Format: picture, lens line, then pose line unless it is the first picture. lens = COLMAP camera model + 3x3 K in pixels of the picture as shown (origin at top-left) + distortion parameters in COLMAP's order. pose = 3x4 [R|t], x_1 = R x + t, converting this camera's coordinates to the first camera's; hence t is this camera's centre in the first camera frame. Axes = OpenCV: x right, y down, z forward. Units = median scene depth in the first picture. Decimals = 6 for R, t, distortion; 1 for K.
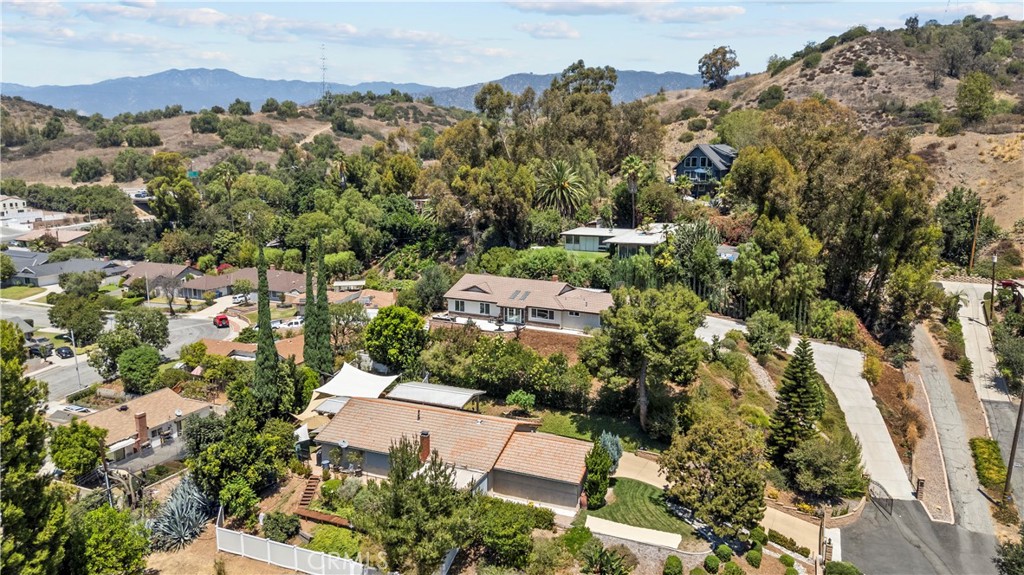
lens RADIAL K [[752.8, 0, 512.0], [0, 752.8, 287.5], [0, 0, 1]] dist [0.090084, -0.108101]
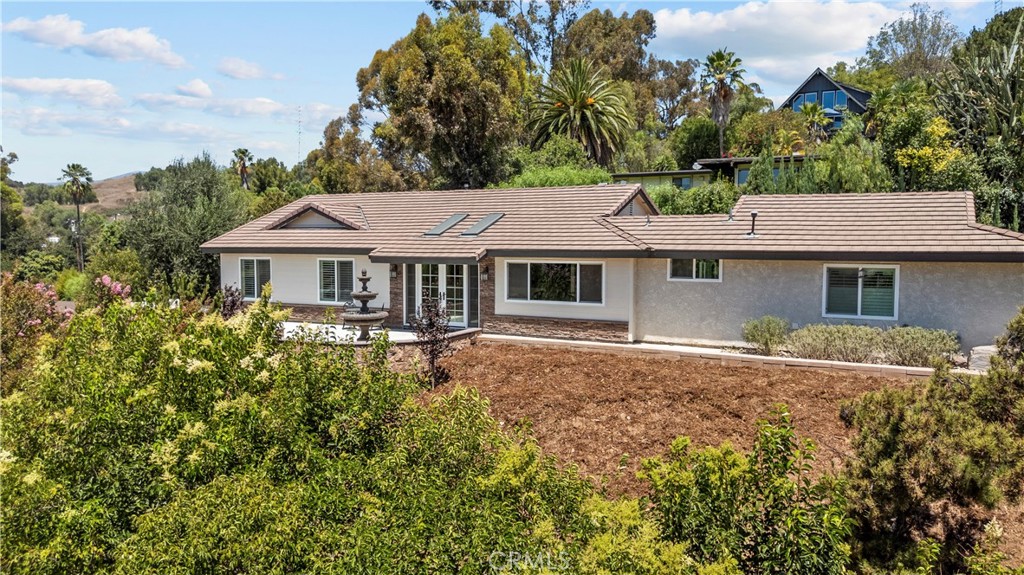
lens RADIAL K [[752.8, 0, 512.0], [0, 752.8, 287.5], [0, 0, 1]] dist [0.090084, -0.108101]
pose [[0.999982, 0.001752, 0.005784, 0.024417], [-0.001034, 0.992541, -0.121906, 0.062737], [-0.005955, 0.121898, 0.992525, 0.719737]]
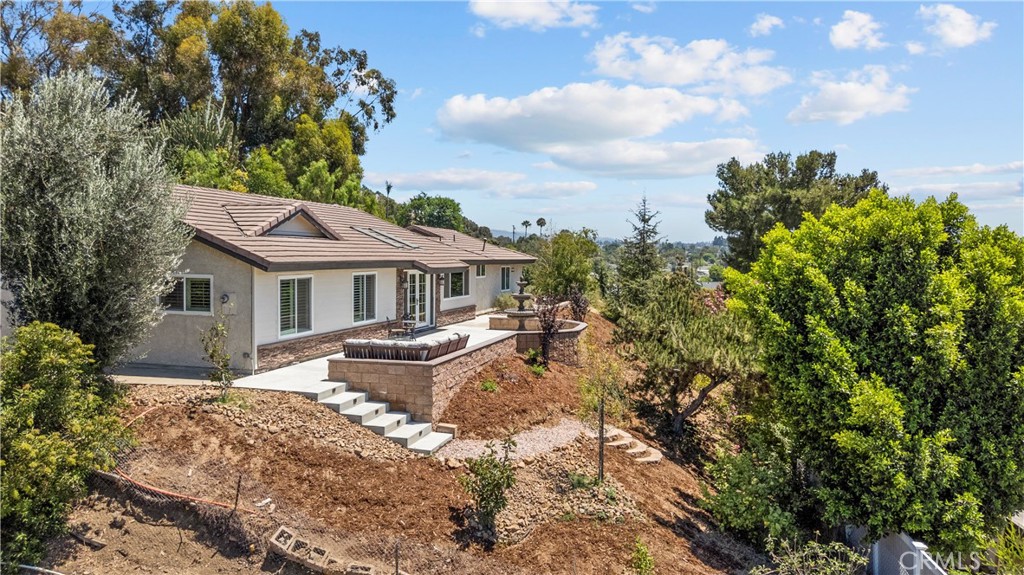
lens RADIAL K [[752.8, 0, 512.0], [0, 752.8, 287.5], [0, 0, 1]] dist [0.090084, -0.108101]
pose [[-0.211286, -0.045700, 0.976355, -0.277843], [0.168609, 0.982228, 0.082463, 0.012958], [-0.962772, 0.182045, -0.199825, 0.987332]]
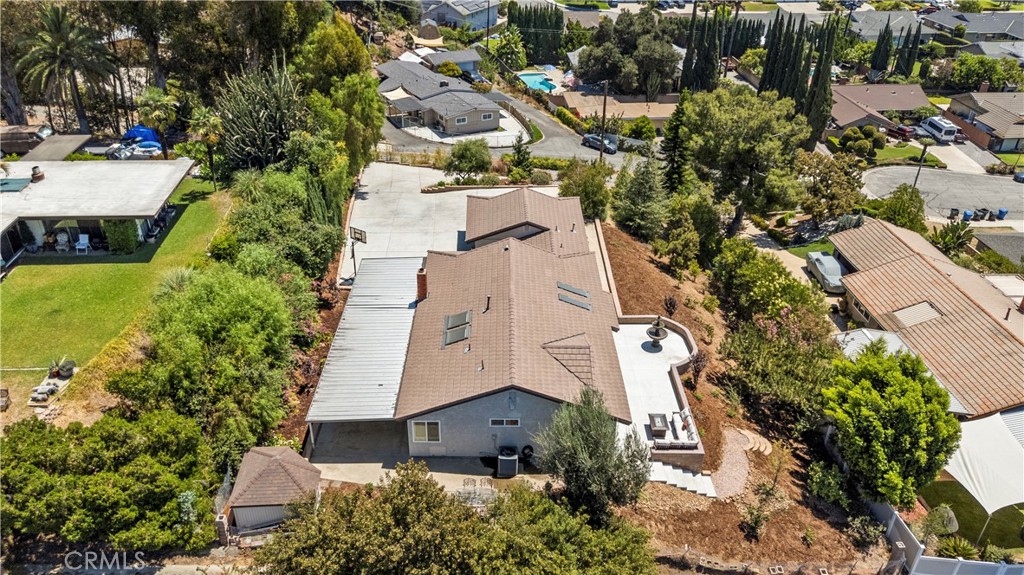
lens RADIAL K [[752.8, 0, 512.0], [0, 752.8, 287.5], [0, 0, 1]] dist [0.090084, -0.108101]
pose [[-0.472632, -0.430715, 0.768832, -0.320361], [0.159273, 0.816308, 0.555224, -0.254963], [-0.866747, 0.384871, -0.317212, 1.146519]]
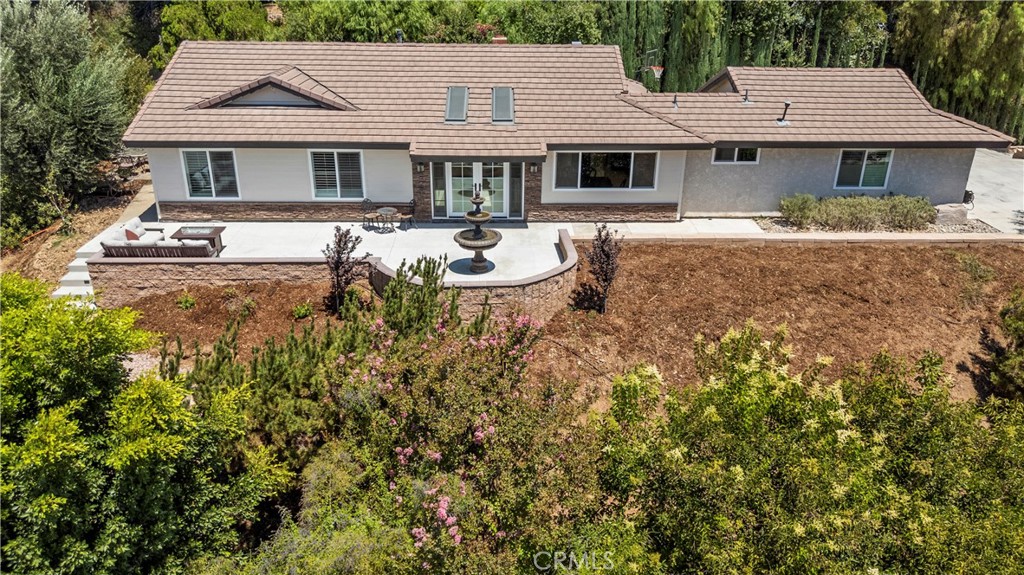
lens RADIAL K [[752.8, 0, 512.0], [0, 752.8, 287.5], [0, 0, 1]] dist [0.090084, -0.108101]
pose [[0.863345, -0.189521, 0.467672, -0.106542], [0.080032, 0.966487, 0.243920, 0.008383], [-0.498227, -0.173158, 0.849580, 0.750675]]
